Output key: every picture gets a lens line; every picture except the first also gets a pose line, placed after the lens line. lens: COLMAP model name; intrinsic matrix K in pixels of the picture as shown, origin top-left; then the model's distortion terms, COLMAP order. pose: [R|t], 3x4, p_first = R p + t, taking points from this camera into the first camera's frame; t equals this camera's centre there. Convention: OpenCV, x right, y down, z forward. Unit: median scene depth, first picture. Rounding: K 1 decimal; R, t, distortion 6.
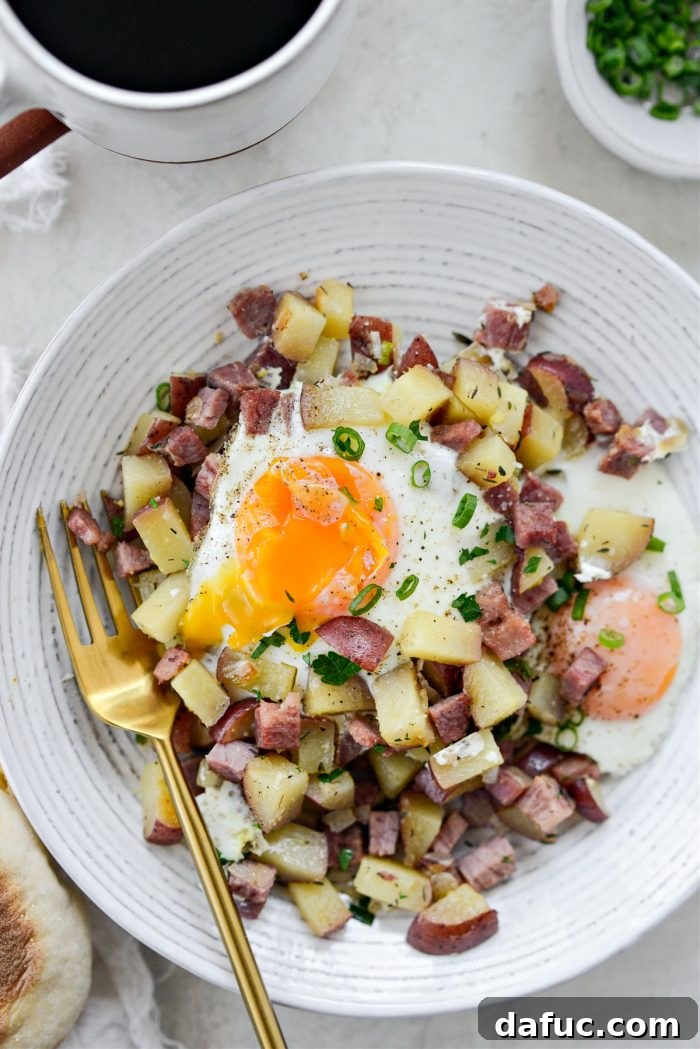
lens RADIAL K [[1753.5, 0, 351.7], [0, 1753.5, 544.5], [0, 0, 1]] dist [-0.086428, -0.130865]
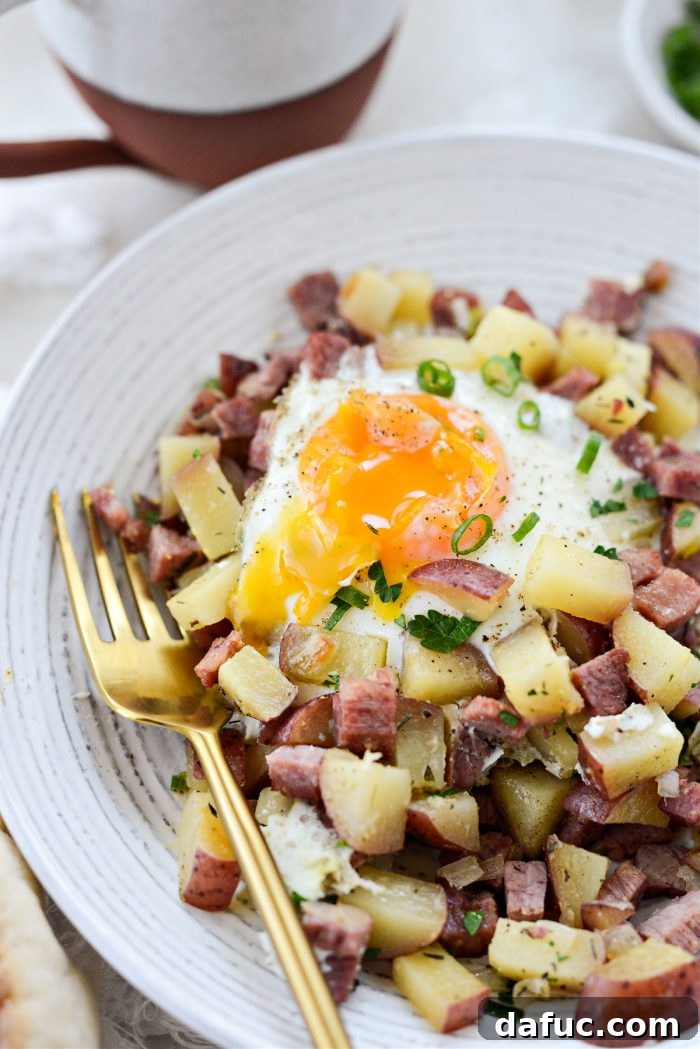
lens RADIAL K [[1753.5, 0, 351.7], [0, 1753.5, 544.5], [0, 0, 1]] dist [-0.086428, -0.130865]
pose [[0.997109, -0.068625, -0.032632, -0.019143], [0.039656, 0.836252, -0.546910, 0.438768], [0.064820, 0.544034, 0.836555, 0.354051]]
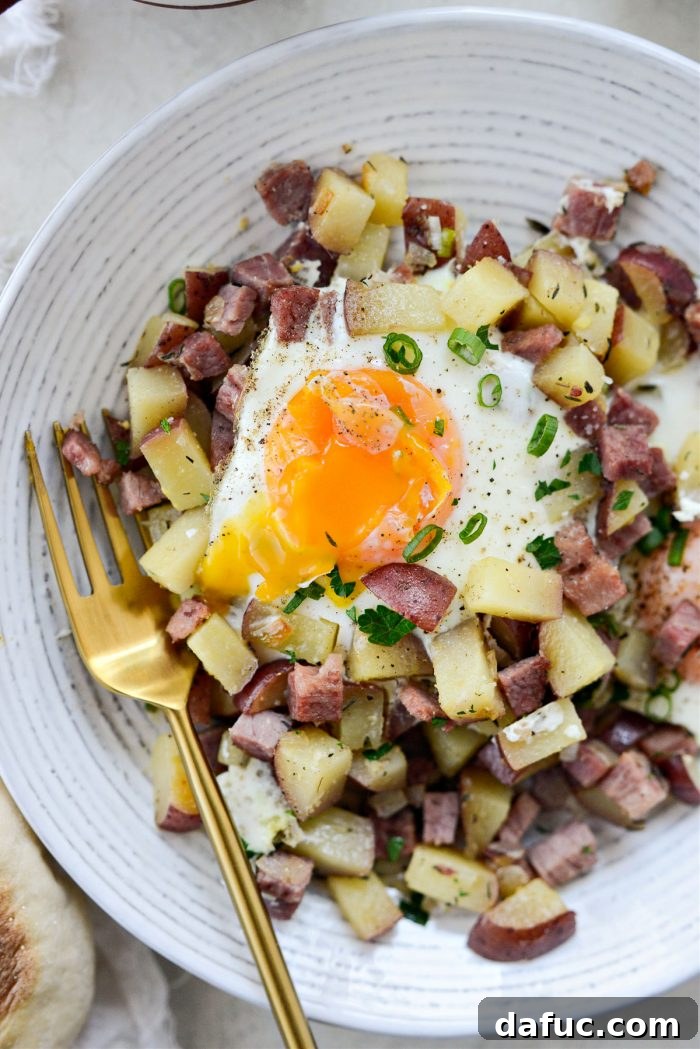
lens RADIAL K [[1753.5, 0, 351.7], [0, 1753.5, 544.5], [0, 0, 1]] dist [-0.086428, -0.130865]
pose [[0.999958, 0.002538, -0.008791, -0.017882], [-0.002026, 0.998326, 0.057803, -0.015302], [0.008923, -0.057783, 0.998289, 0.172252]]
